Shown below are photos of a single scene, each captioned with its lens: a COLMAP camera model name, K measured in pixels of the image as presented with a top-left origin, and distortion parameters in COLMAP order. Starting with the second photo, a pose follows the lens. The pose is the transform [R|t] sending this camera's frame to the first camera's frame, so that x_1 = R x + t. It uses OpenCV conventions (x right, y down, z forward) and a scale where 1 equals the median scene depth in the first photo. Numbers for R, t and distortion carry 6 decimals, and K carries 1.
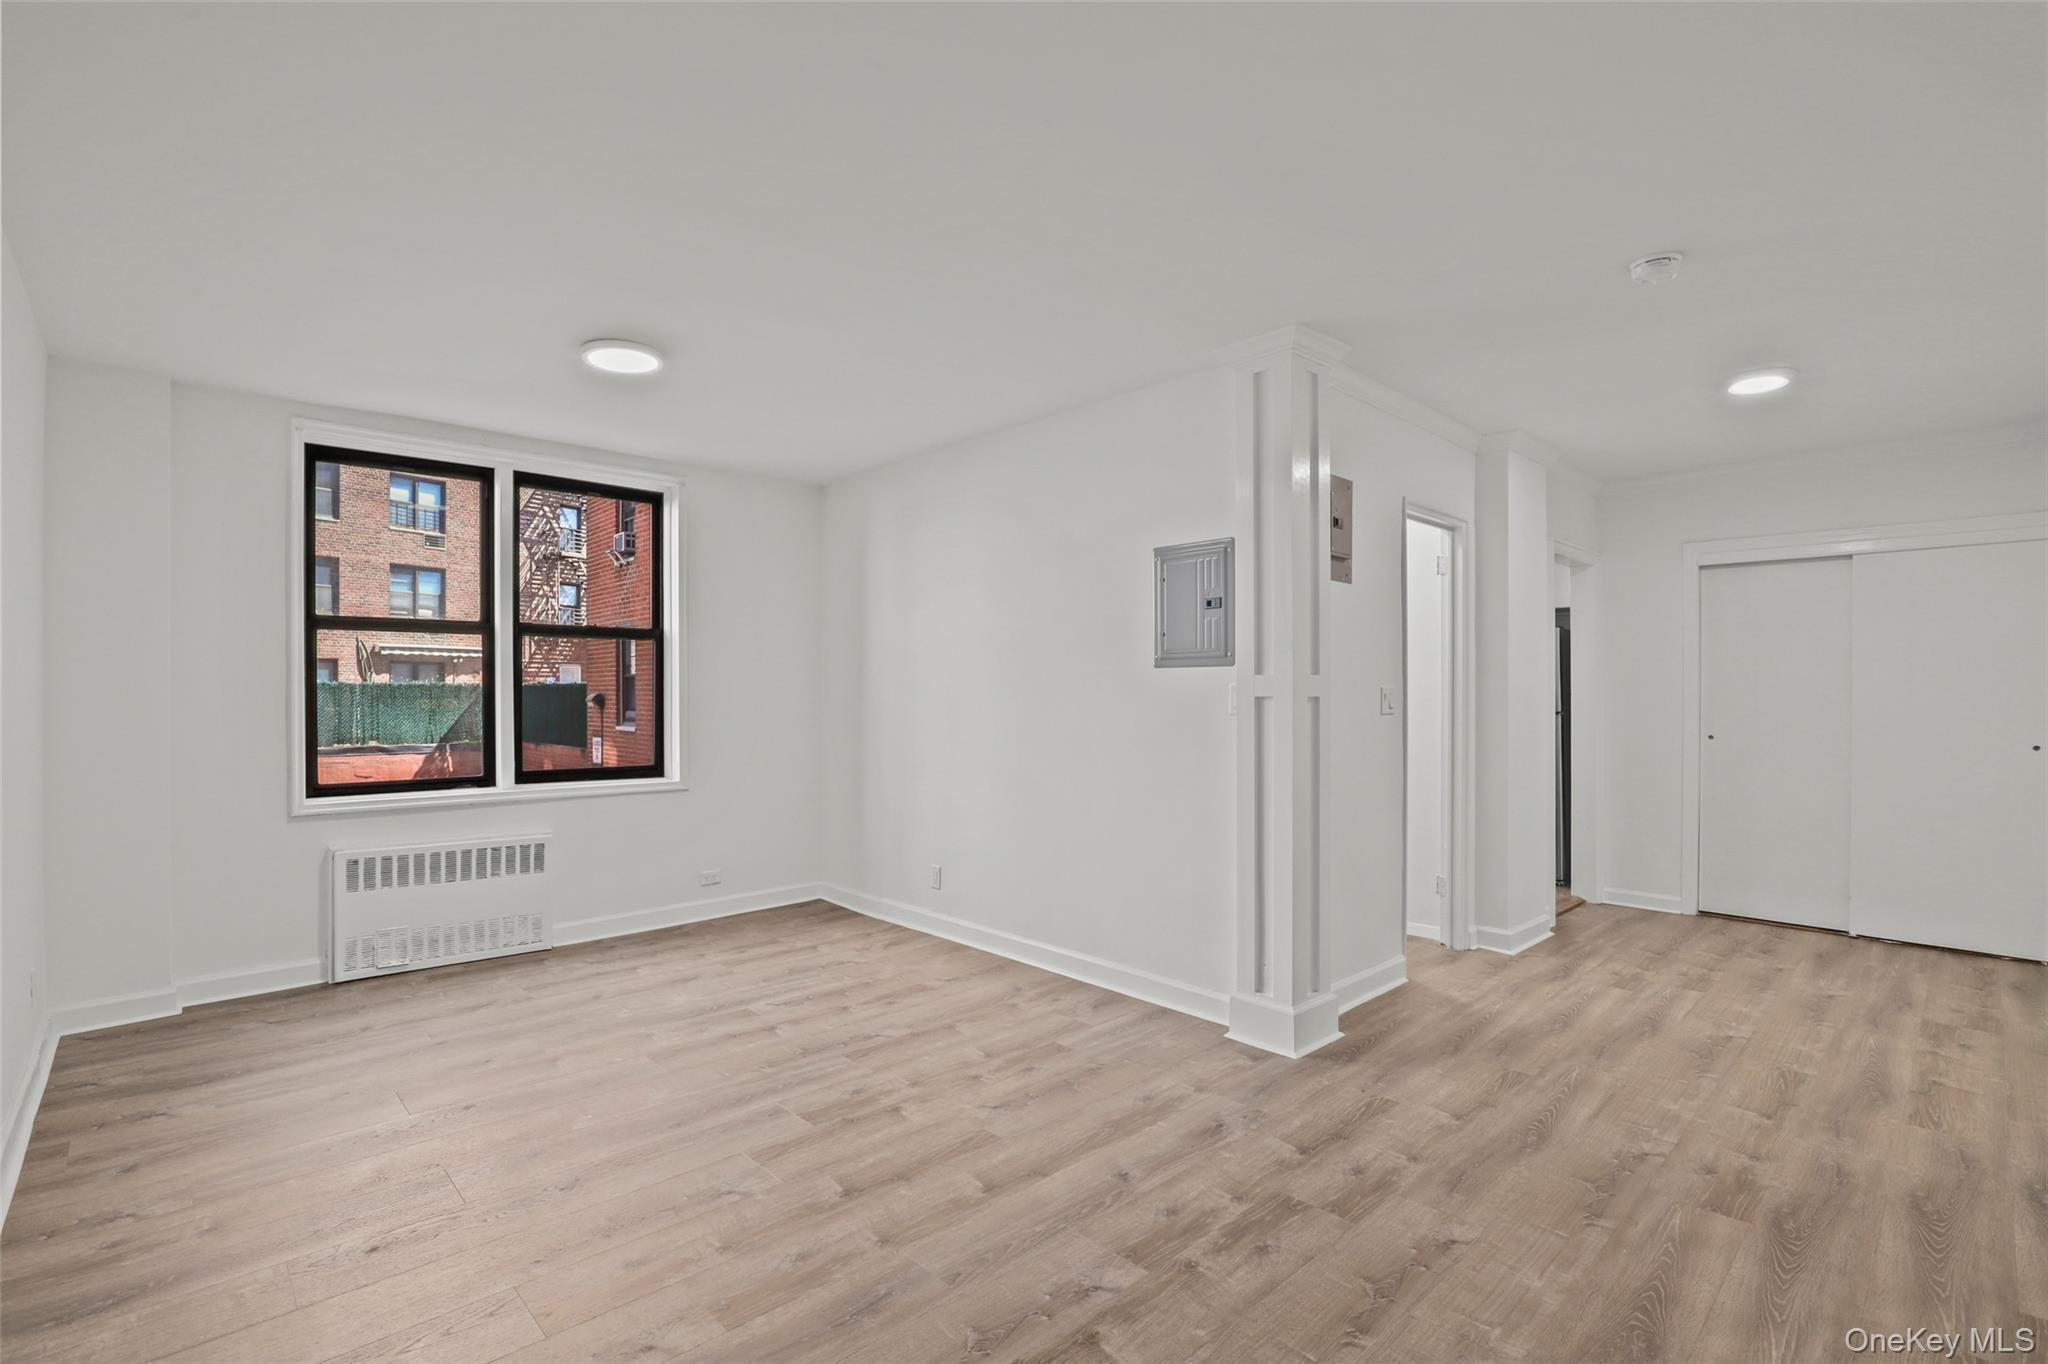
lens RADIAL K [[936.4, 0, 1022.9], [0, 936.4, 692.3], [0, 0, 1]] dist [-0.022812, 0.001290]
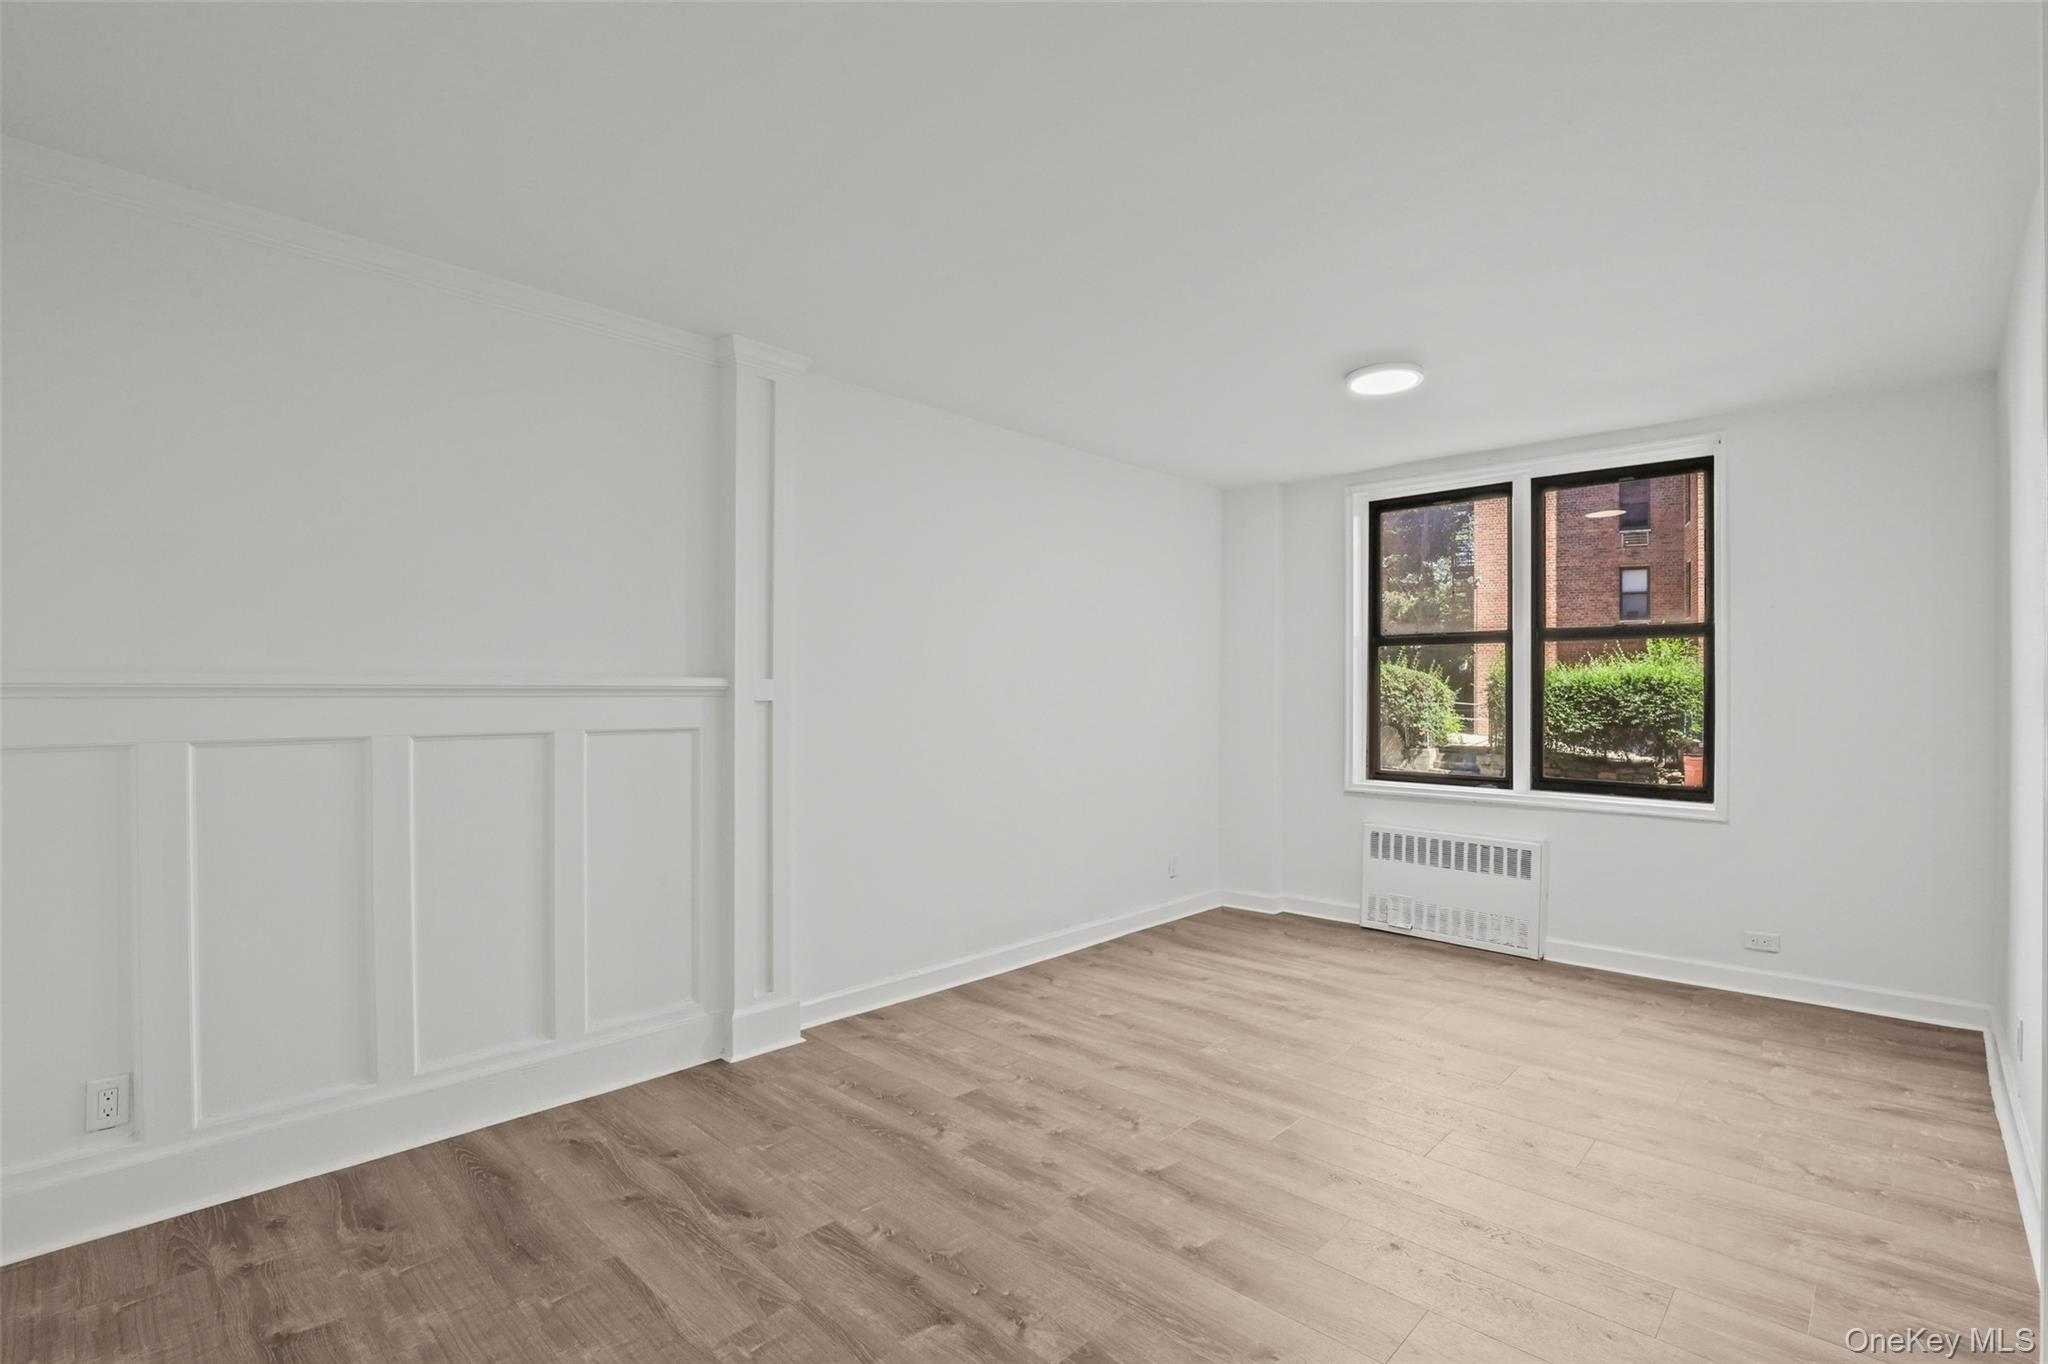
lens RADIAL K [[936.4, 0, 1023.3], [0, 936.4, 693.3], [0, 0, 1]] dist [-0.022812, 0.001290]
pose [[0.057840, 0.000420, -0.998326, 0.841250], [-0.005811, 0.999983, 0.000084, -0.003567], [0.998309, 0.005796, 0.057842, 0.774905]]
